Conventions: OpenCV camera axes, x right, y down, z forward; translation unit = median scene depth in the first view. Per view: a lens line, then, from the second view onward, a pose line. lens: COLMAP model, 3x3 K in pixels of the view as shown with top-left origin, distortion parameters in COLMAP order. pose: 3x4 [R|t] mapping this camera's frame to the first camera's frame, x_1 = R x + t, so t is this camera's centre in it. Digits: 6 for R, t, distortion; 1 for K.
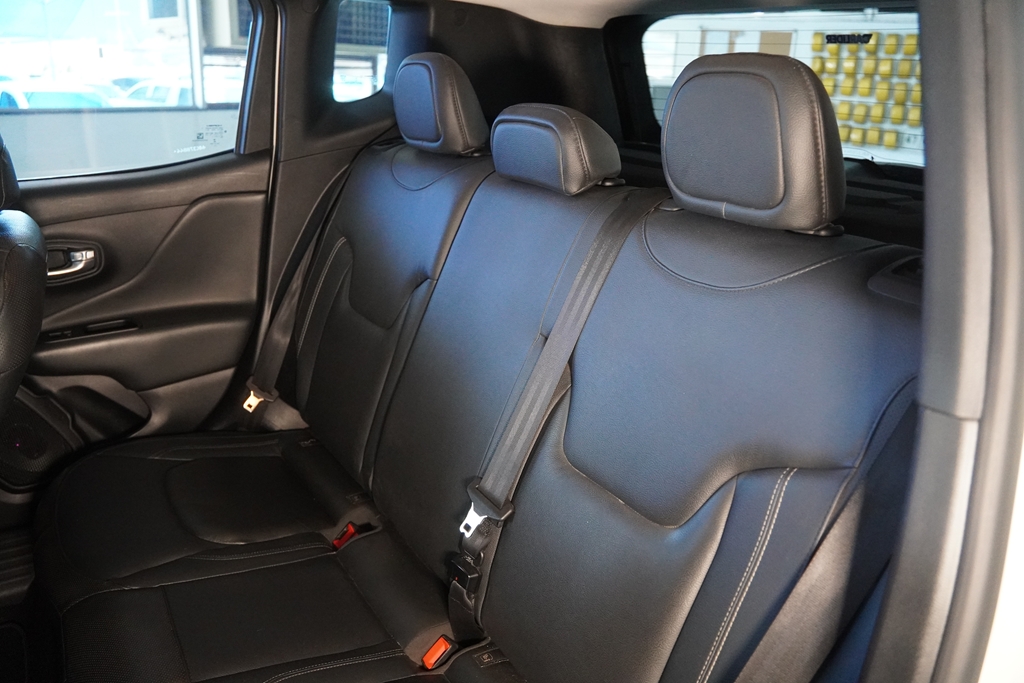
lens RADIAL K [[766.6, 0, 512.0], [0, 766.6, 341.5], [0, 0, 1]] dist [-0.132229, 0.099379]
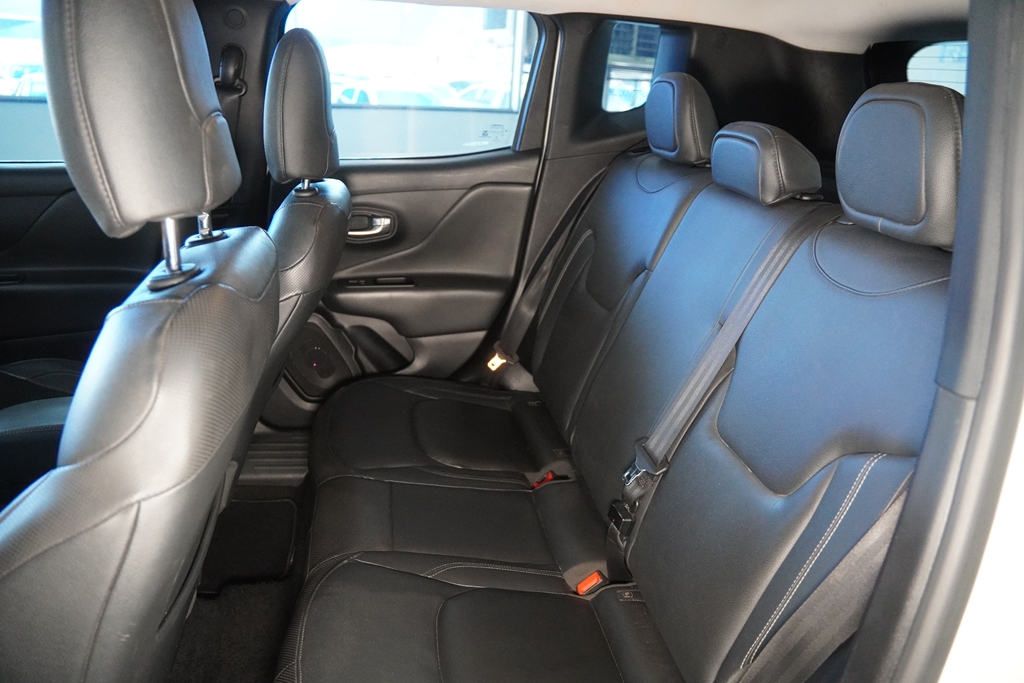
lens RADIAL K [[766.6, 0, 512.0], [0, 766.6, 341.5], [0, 0, 1]] dist [-0.132229, 0.099379]
pose [[0.922140, 0.144596, -0.358817, 0.112446], [-0.150334, 0.988562, 0.012021, 0.034979], [0.356451, 0.042858, 0.933330, -0.110354]]
